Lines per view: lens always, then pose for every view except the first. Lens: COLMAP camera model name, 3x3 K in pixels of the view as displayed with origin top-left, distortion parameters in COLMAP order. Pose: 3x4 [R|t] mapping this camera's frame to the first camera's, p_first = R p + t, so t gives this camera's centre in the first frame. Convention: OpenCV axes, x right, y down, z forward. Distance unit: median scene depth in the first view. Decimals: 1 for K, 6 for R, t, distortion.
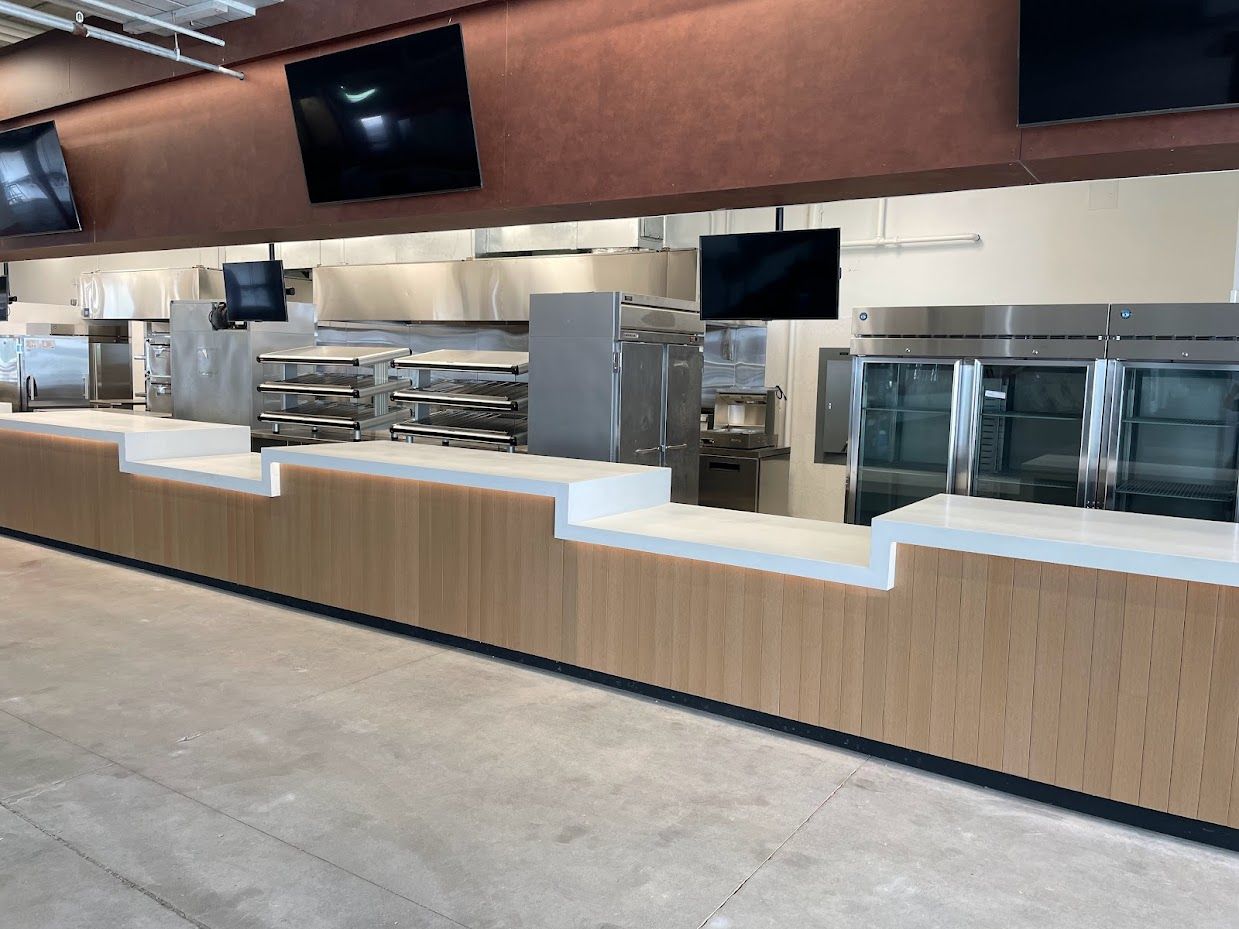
lens RADIAL K [[918.3, 0, 620.9], [0, 918.3, 452.2], [0, 0, 1]] dist [0.072775, -0.090092]
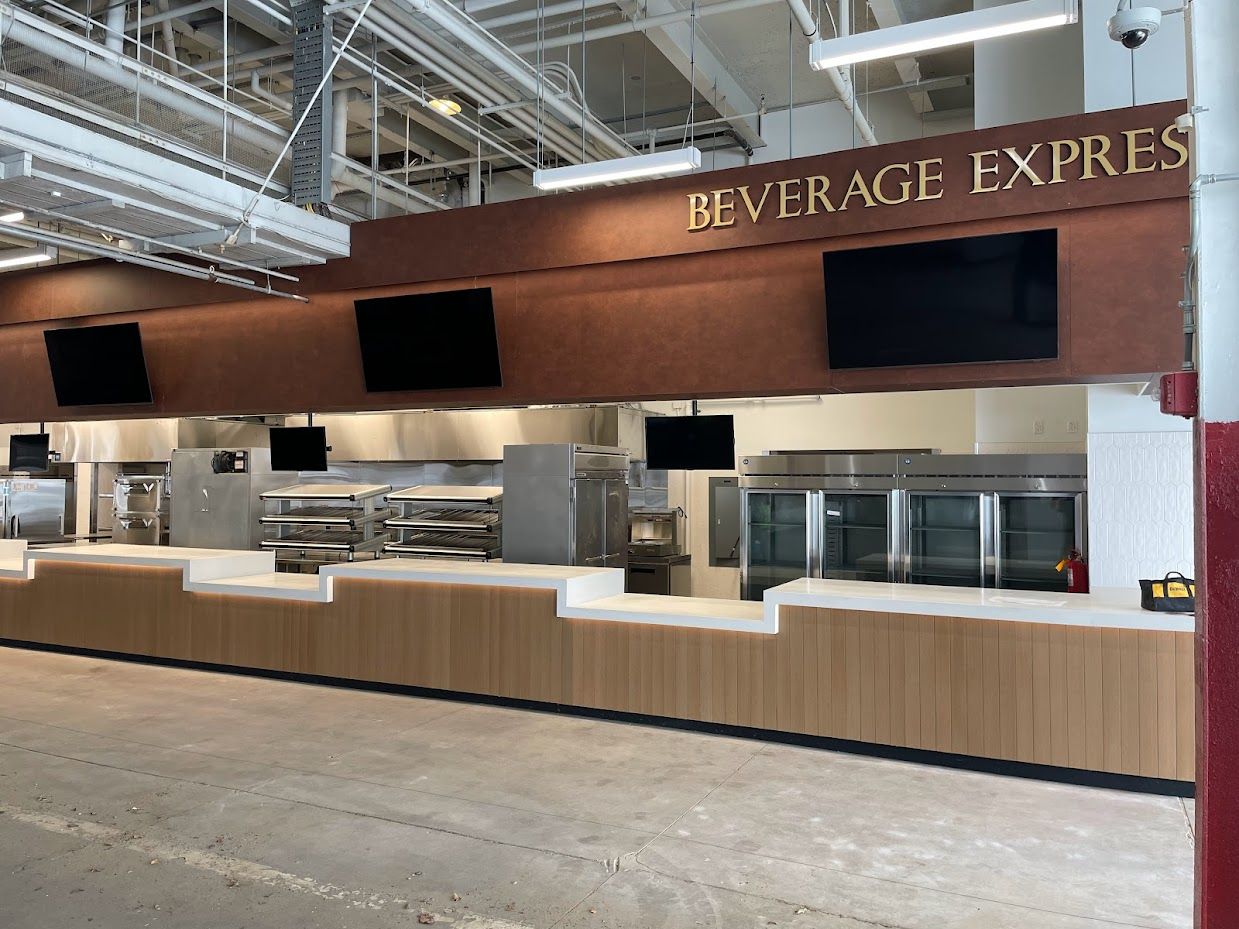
lens RADIAL K [[918.3, 0, 620.9], [0, 918.3, 452.2], [0, 0, 1]] dist [0.072775, -0.090092]
pose [[0.990071, -0.016489, 0.139595, -0.171971], [0.034015, 0.991685, -0.124114, 0.016676], [-0.136388, 0.127630, 0.982400, -0.514430]]
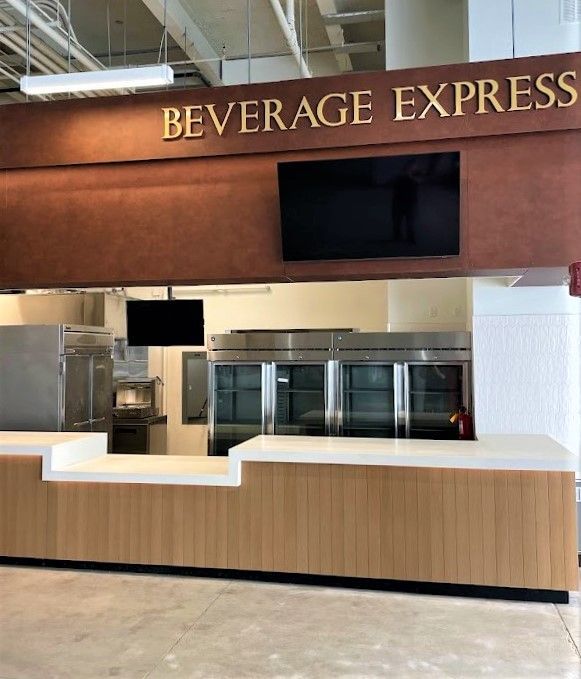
lens RADIAL K [[689.3, 0, 276.8], [0, 689.3, 321.4], [0, 0, 1]] dist [0.135074, -0.223332]
pose [[0.931883, -0.012371, 0.362549, -0.130593], [0.063012, 0.989746, -0.128191, -0.001708], [-0.357245, 0.142304, 0.923107, -0.348903]]
